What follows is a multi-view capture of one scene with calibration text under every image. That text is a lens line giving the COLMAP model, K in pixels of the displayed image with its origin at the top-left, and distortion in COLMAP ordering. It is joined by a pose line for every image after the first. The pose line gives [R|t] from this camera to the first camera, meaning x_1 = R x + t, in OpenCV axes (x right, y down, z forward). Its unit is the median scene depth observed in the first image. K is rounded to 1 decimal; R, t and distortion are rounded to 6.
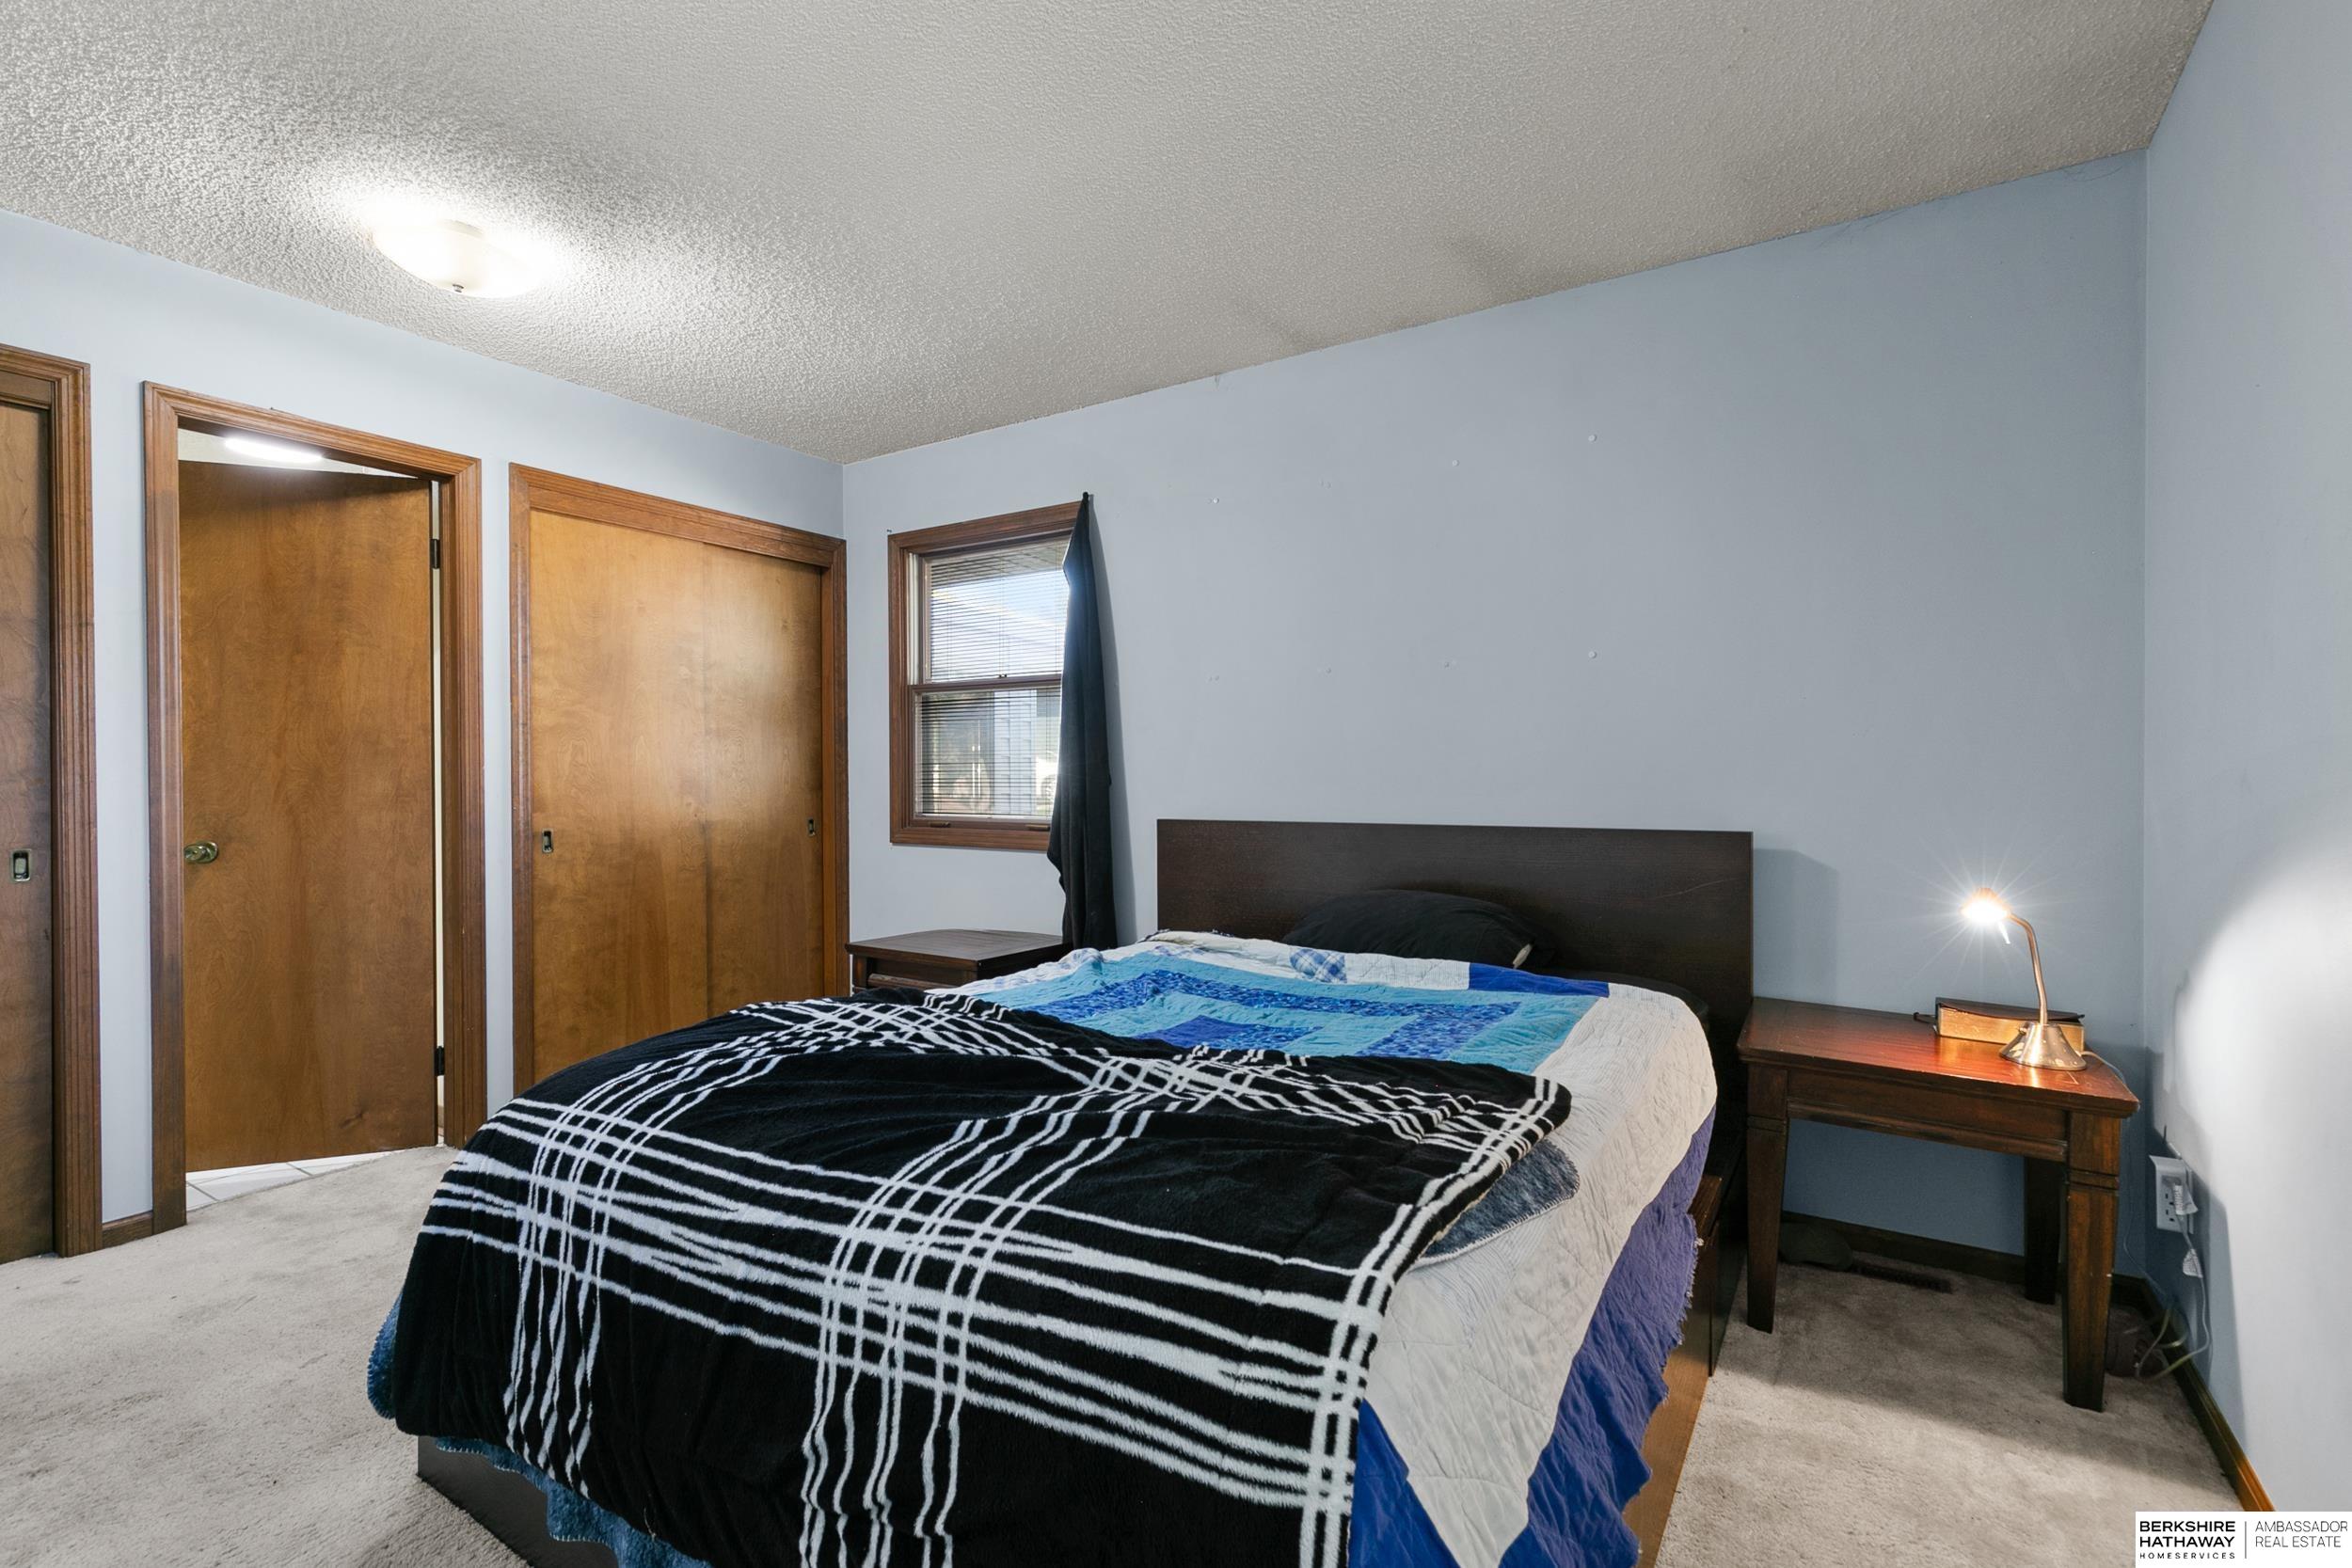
lens RADIAL K [[1055.6, 0, 1188.7], [0, 1055.6, 776.4], [0, 0, 1]] dist [0.011383, -0.002168]
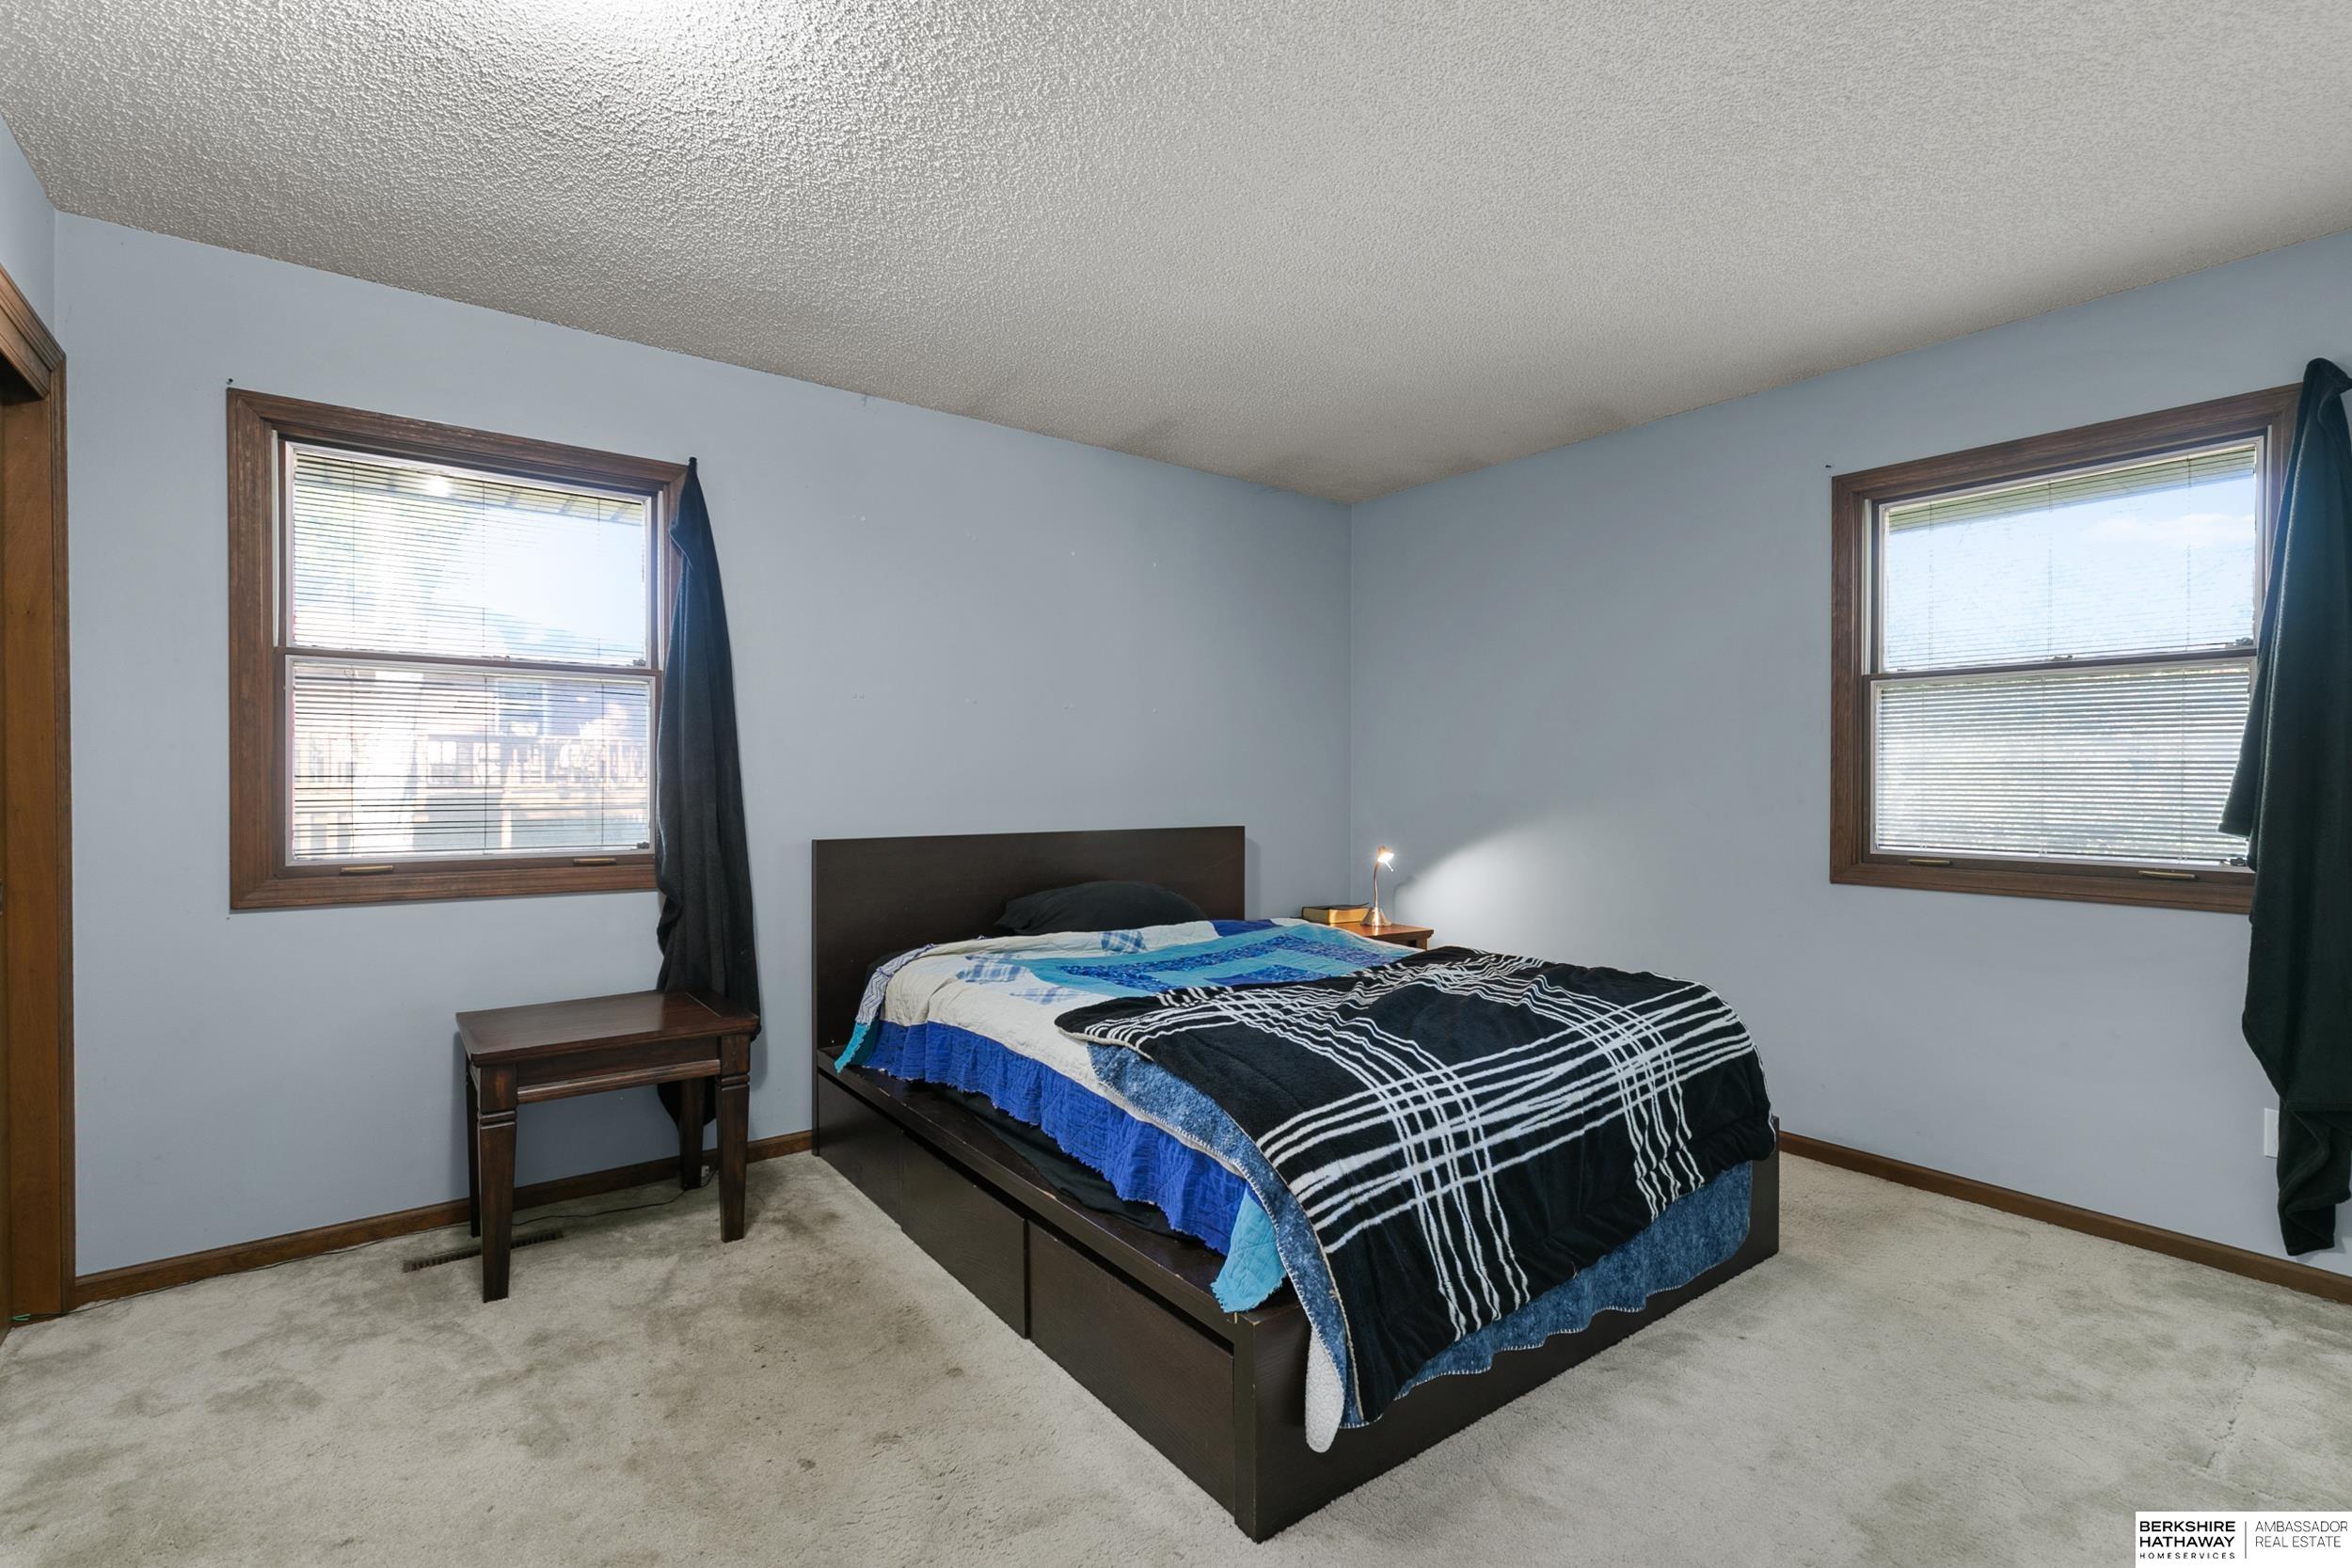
lens RADIAL K [[1055.6, 0, 1188.0], [0, 1055.6, 786.4], [0, 0, 1]] dist [0.011383, -0.002168]
pose [[0.347052, -0.000148, 0.937846, -1.899527], [-0.006383, 0.999976, 0.002520, -0.029124], [-0.937824, -0.006861, 0.347043, 0.848858]]
